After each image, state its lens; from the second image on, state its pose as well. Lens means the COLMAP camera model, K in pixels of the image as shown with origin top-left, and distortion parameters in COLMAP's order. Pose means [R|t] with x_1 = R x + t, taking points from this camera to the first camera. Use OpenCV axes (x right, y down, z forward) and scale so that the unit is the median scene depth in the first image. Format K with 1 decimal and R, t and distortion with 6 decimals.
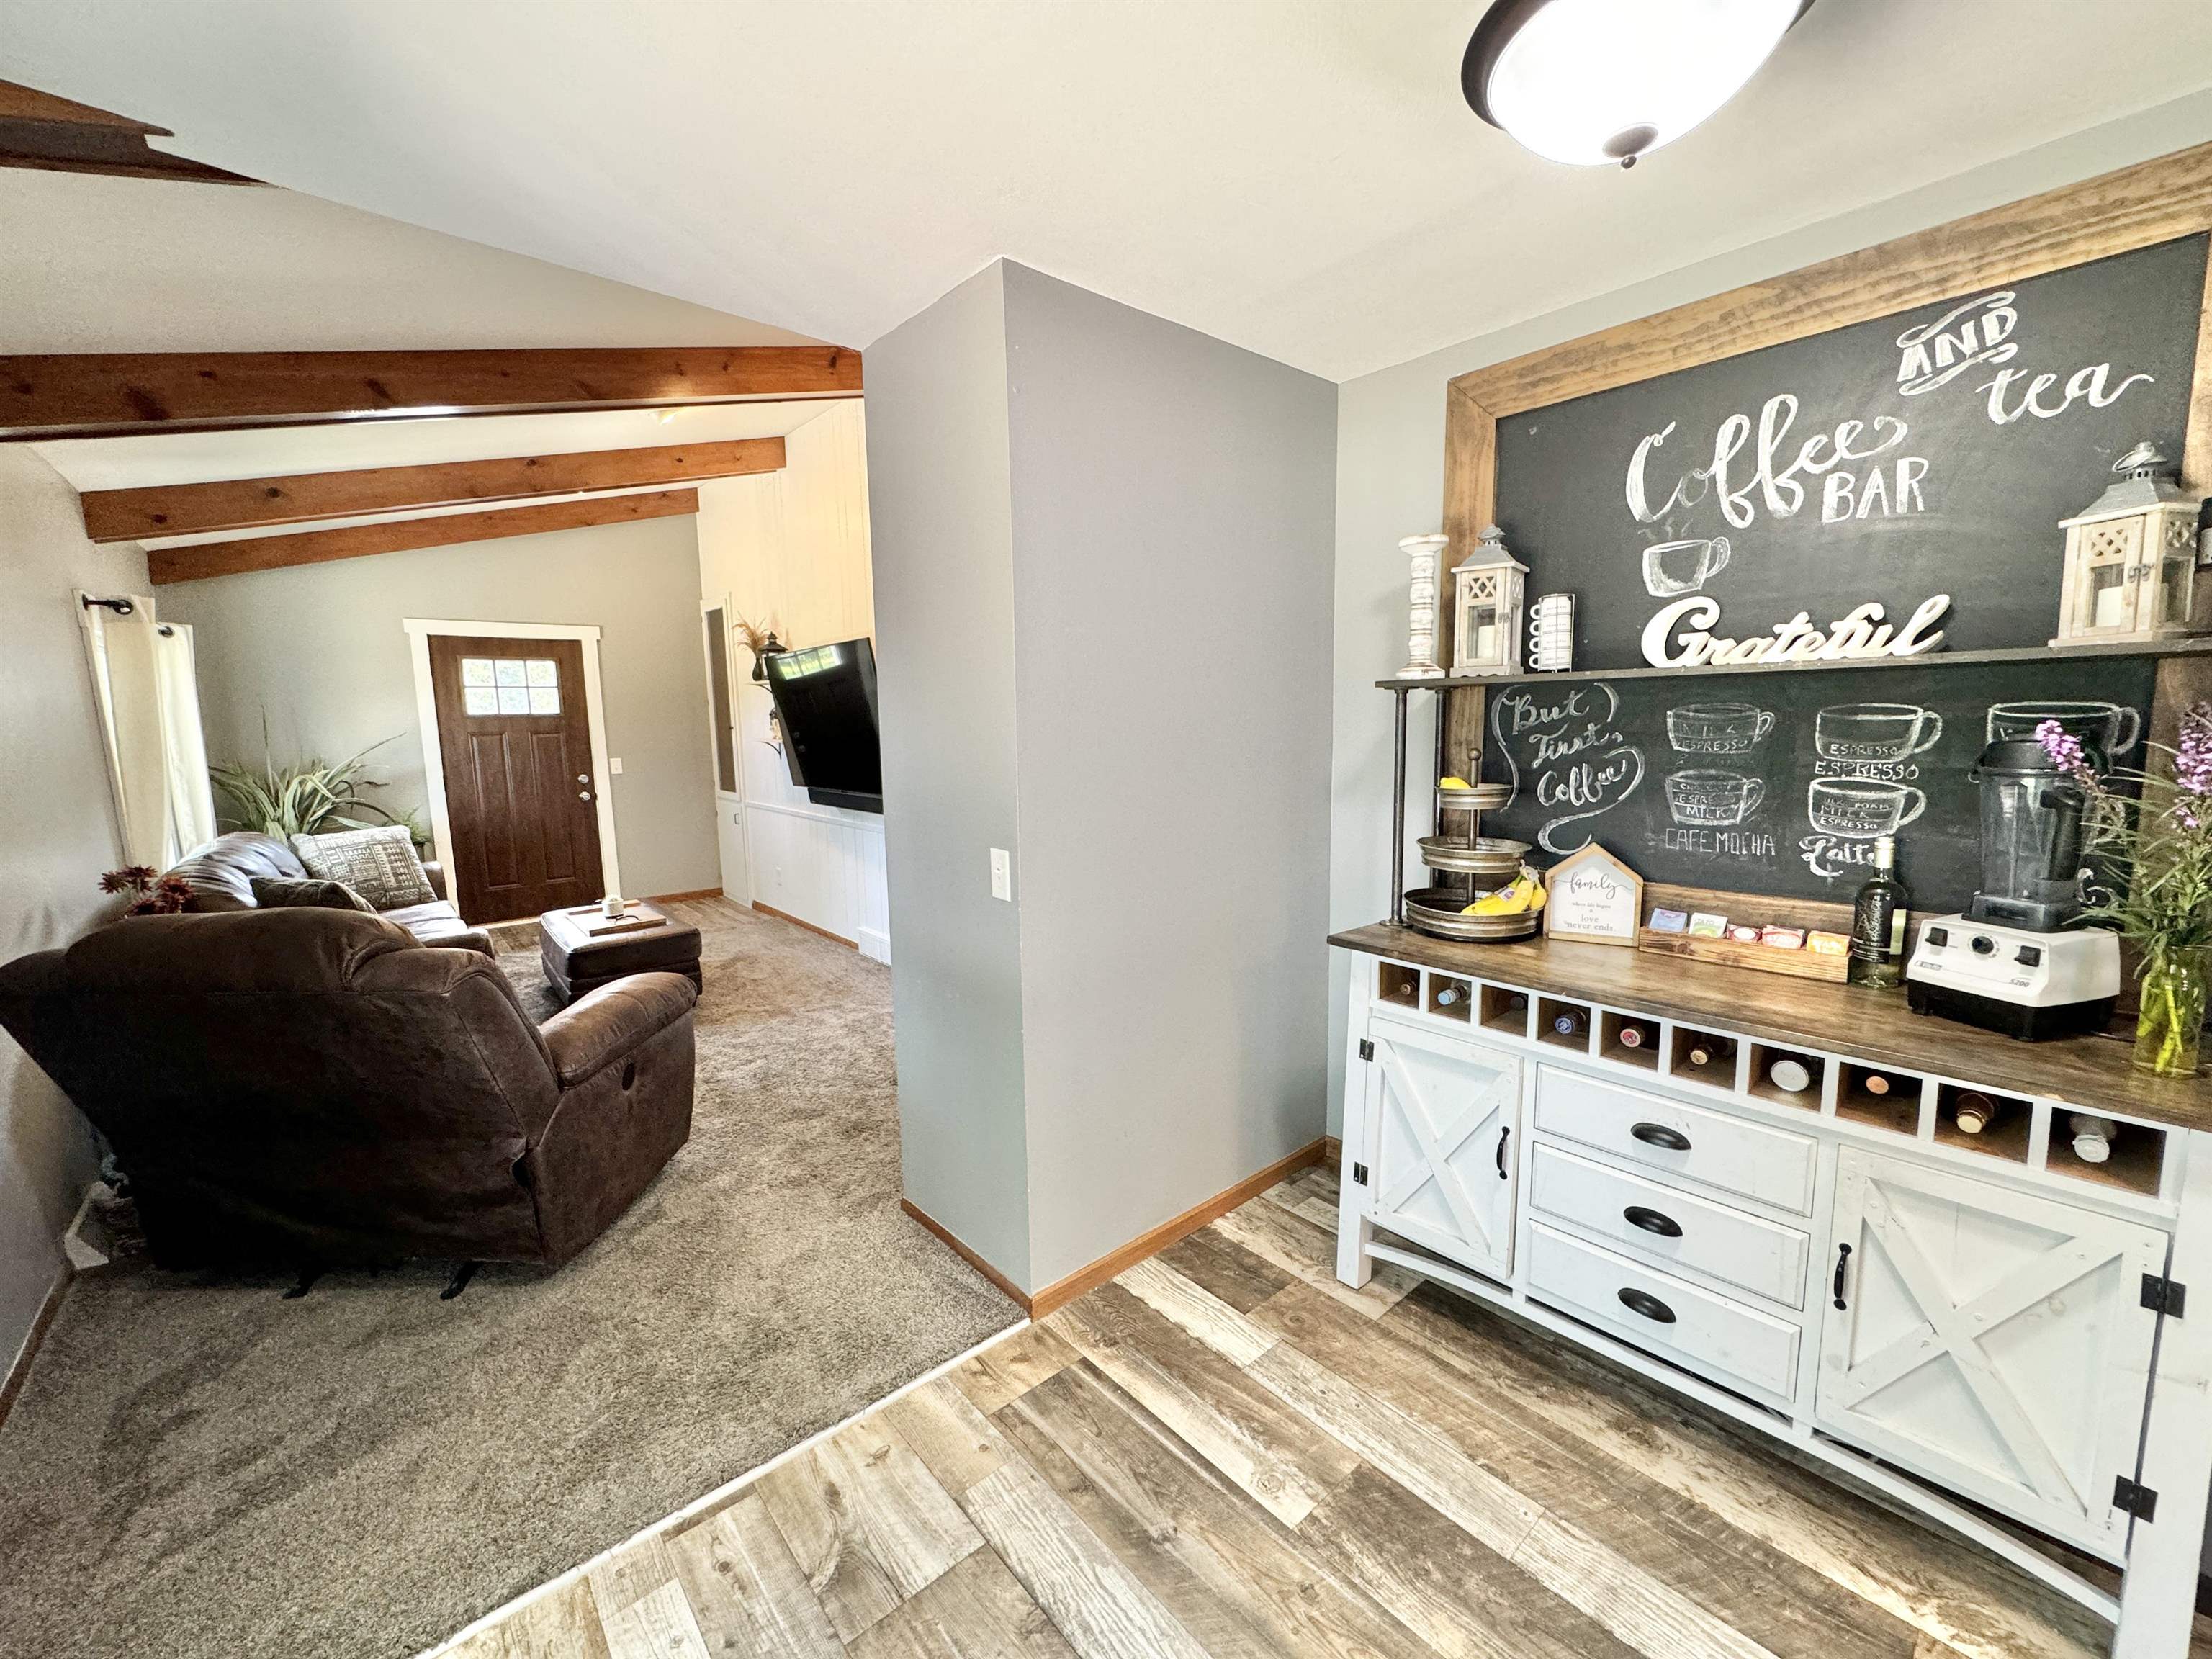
lens RADIAL K [[880.3, 0, 1106.0], [0, 880.3, 829.5], [0, 0, 1]] dist [-0.001429, 0.000076]
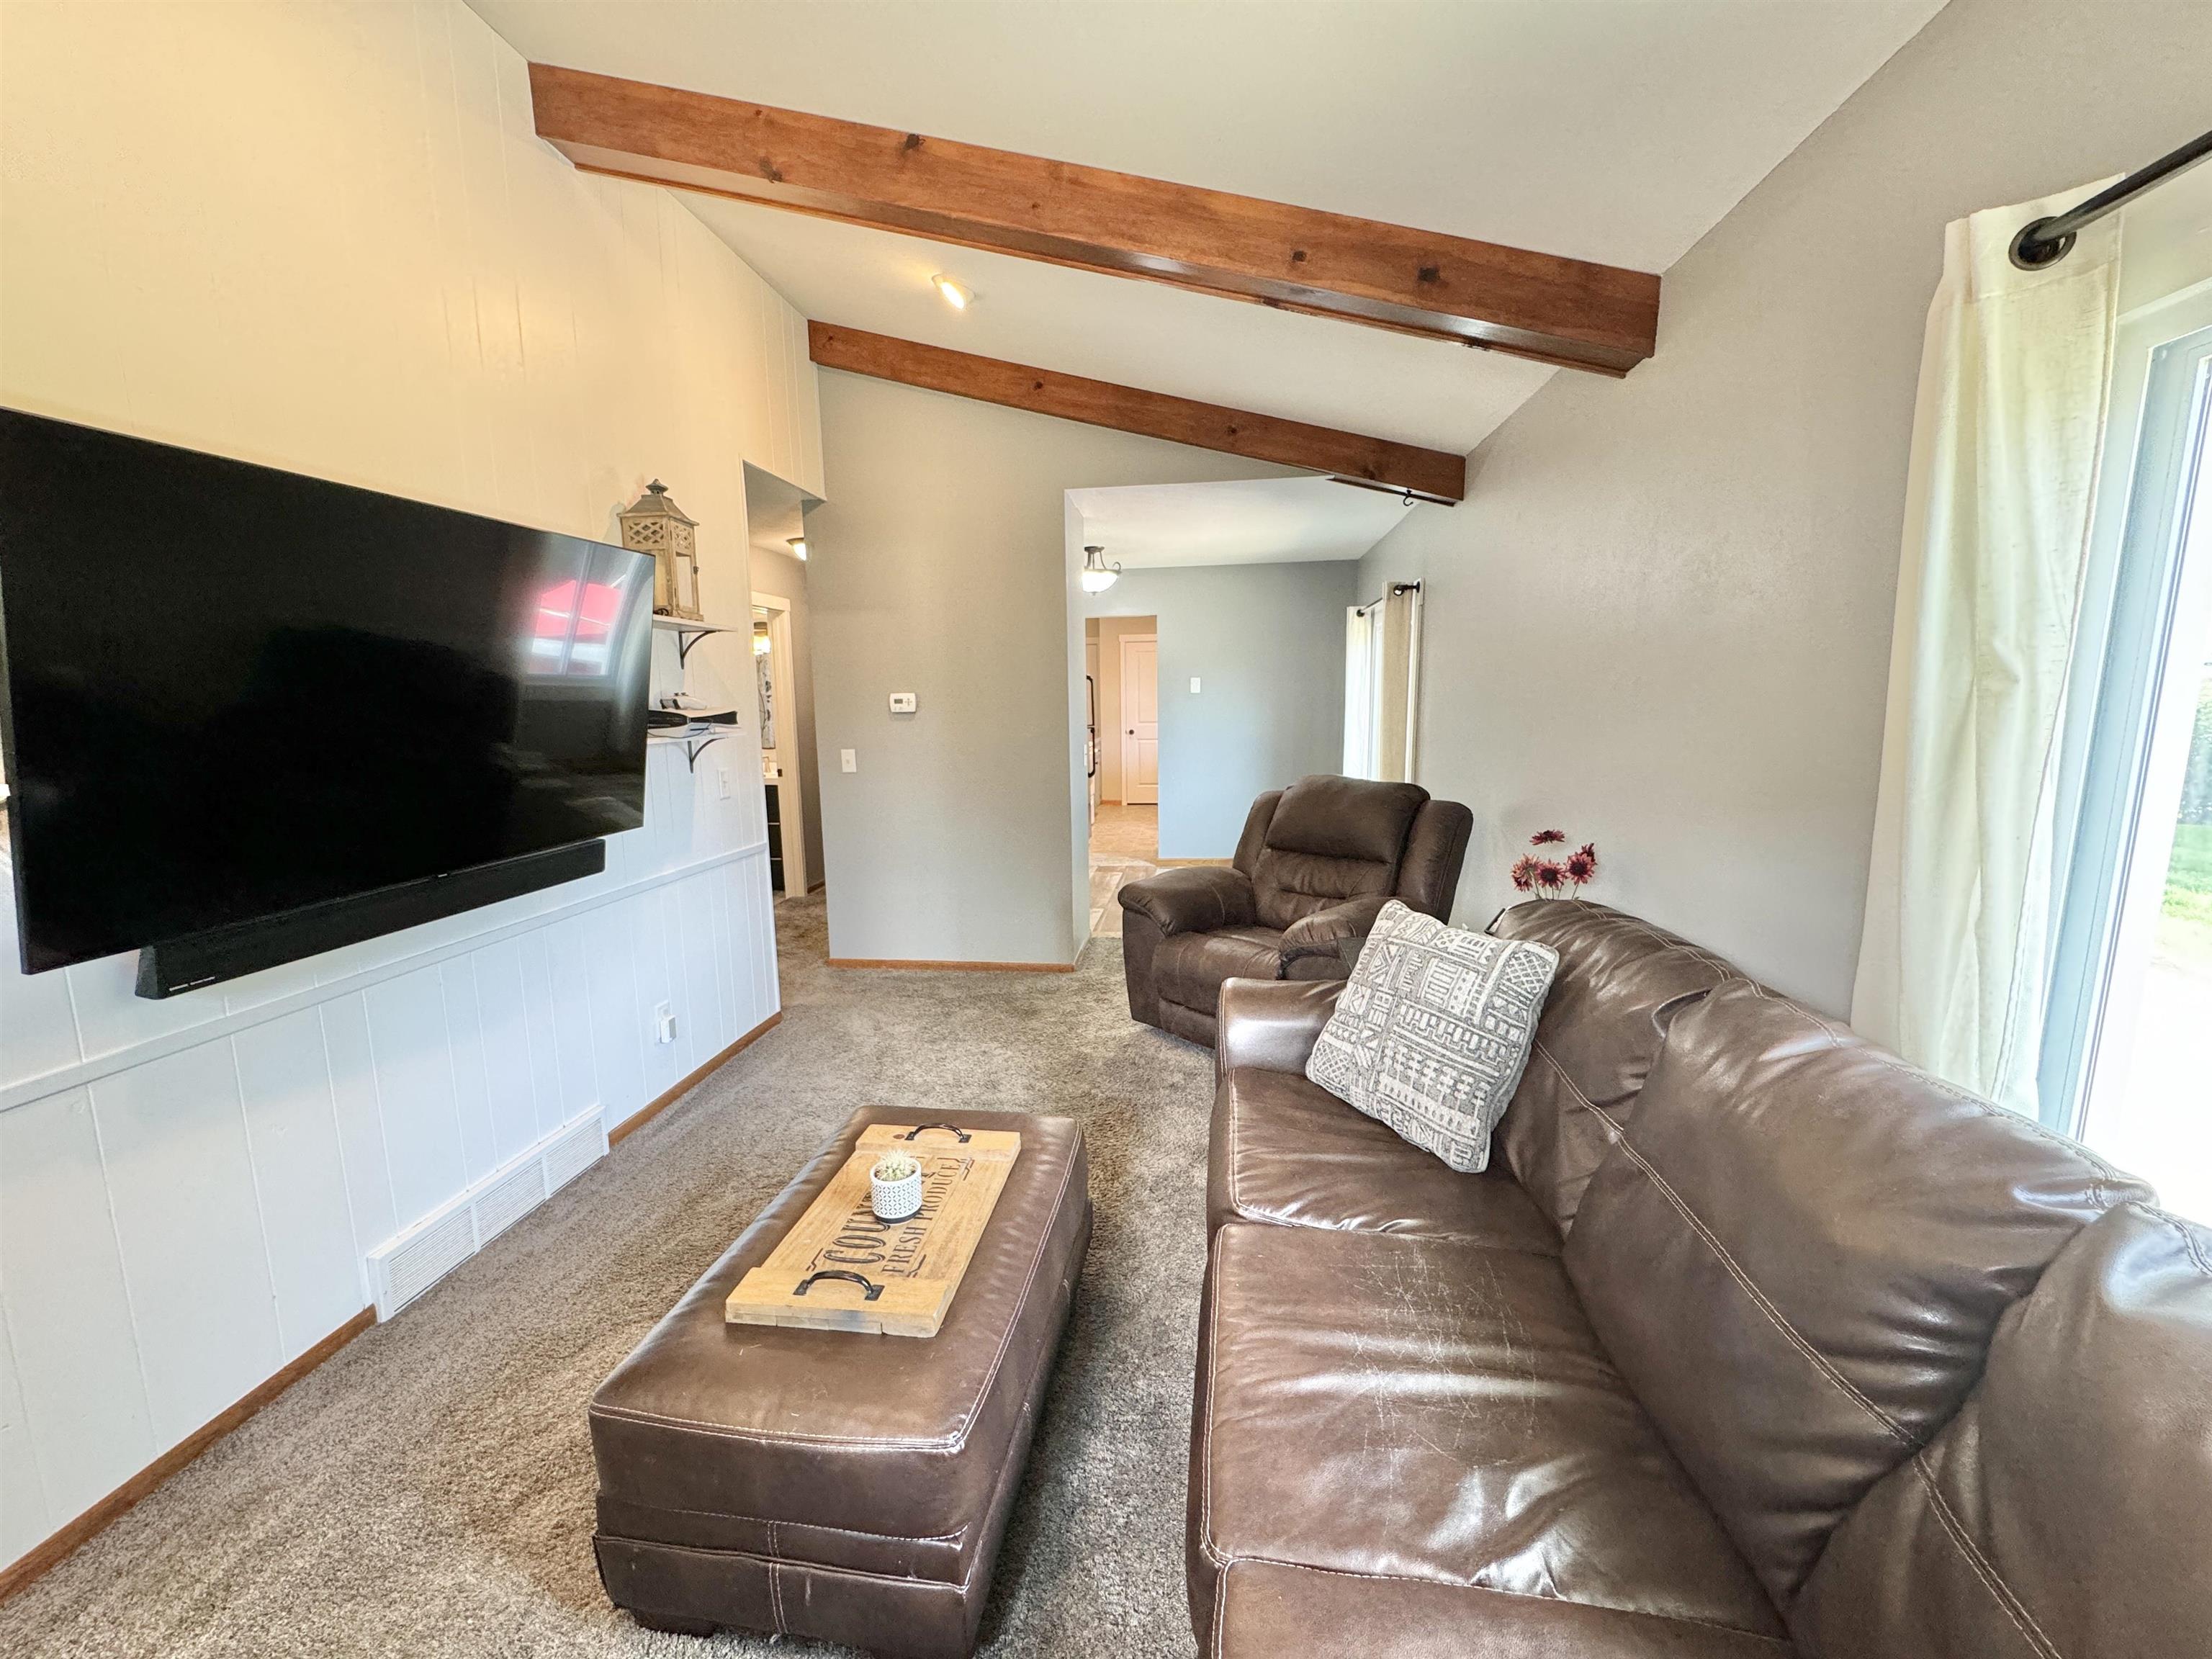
lens RADIAL K [[880.3, 0, 1106.0], [0, 880.3, 829.5], [0, 0, 1]] dist [-0.001429, 0.000076]
pose [[-0.654756, -0.087172, 0.750797, -1.108995], [0.128900, 0.965898, 0.224558, -0.159376], [-0.744768, 0.243808, -0.621191, 1.416925]]
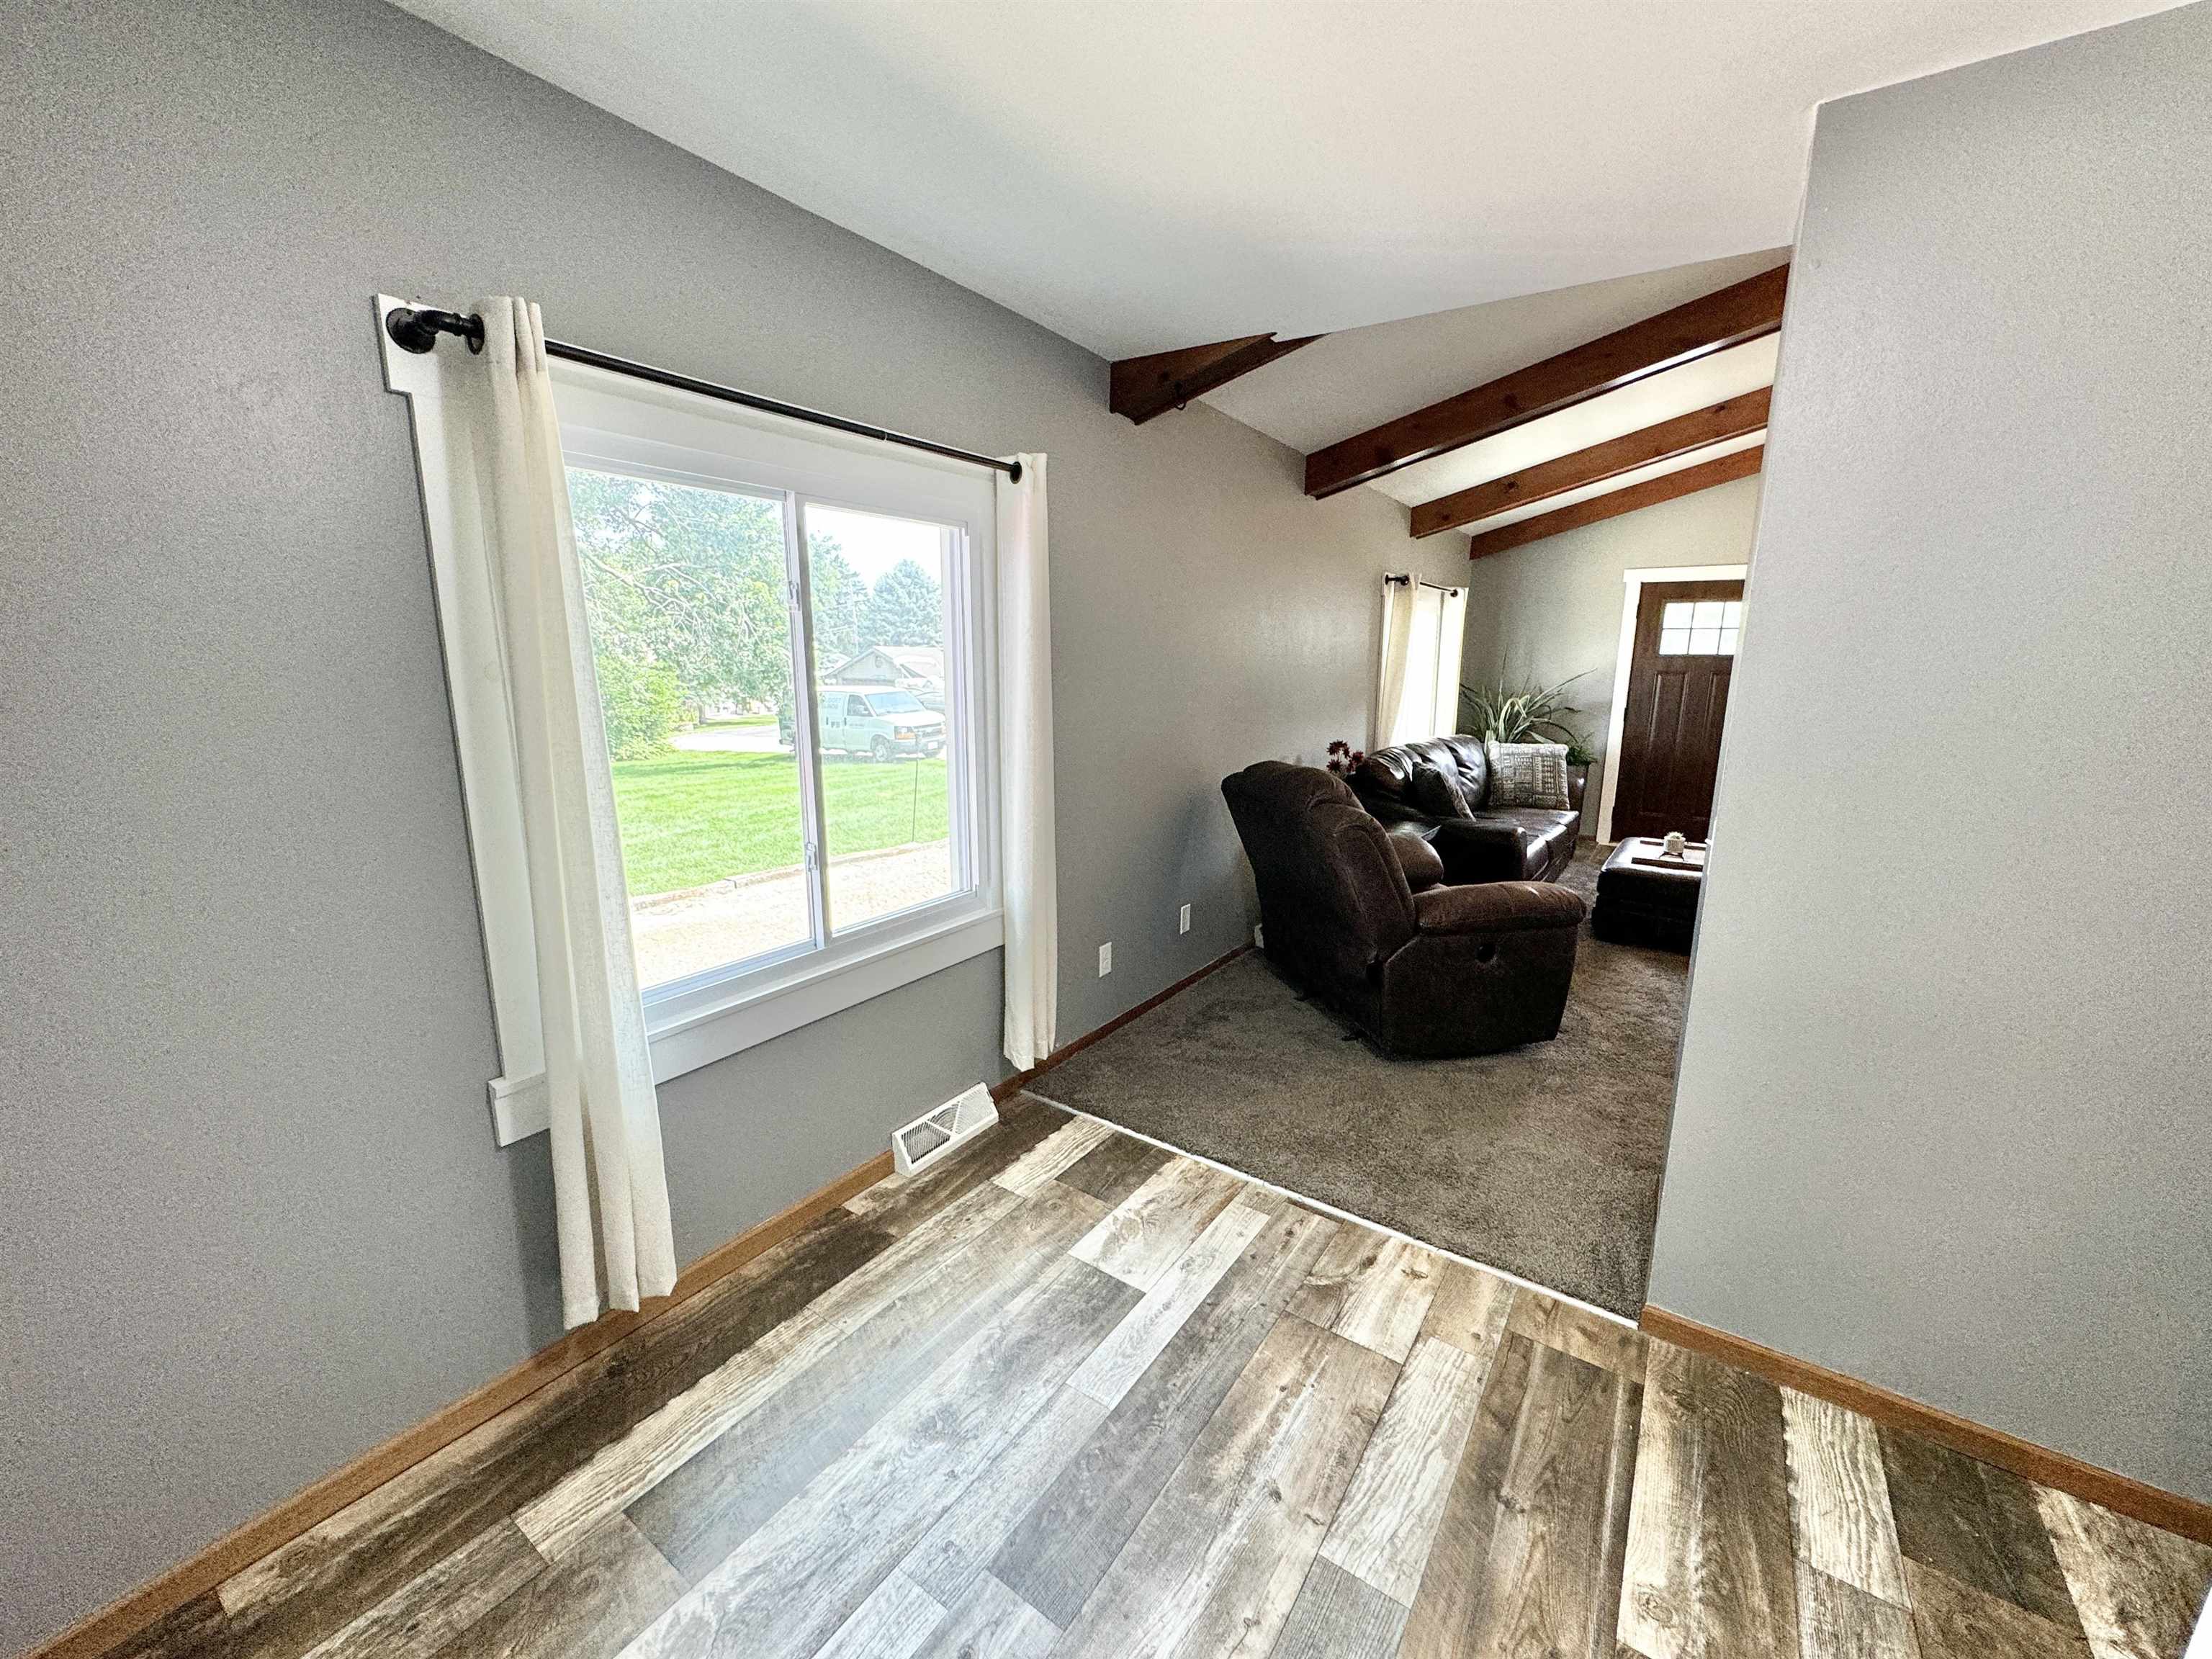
lens RADIAL K [[880.3, 0, 1106.0], [0, 880.3, 829.5], [0, 0, 1]] dist [-0.001429, 0.000076]
pose [[0.247036, 0.206924, -0.946655, 0.317213], [-0.142498, 0.974070, 0.175731, -0.019385], [0.958471, 0.091485, 0.270117, 0.098106]]
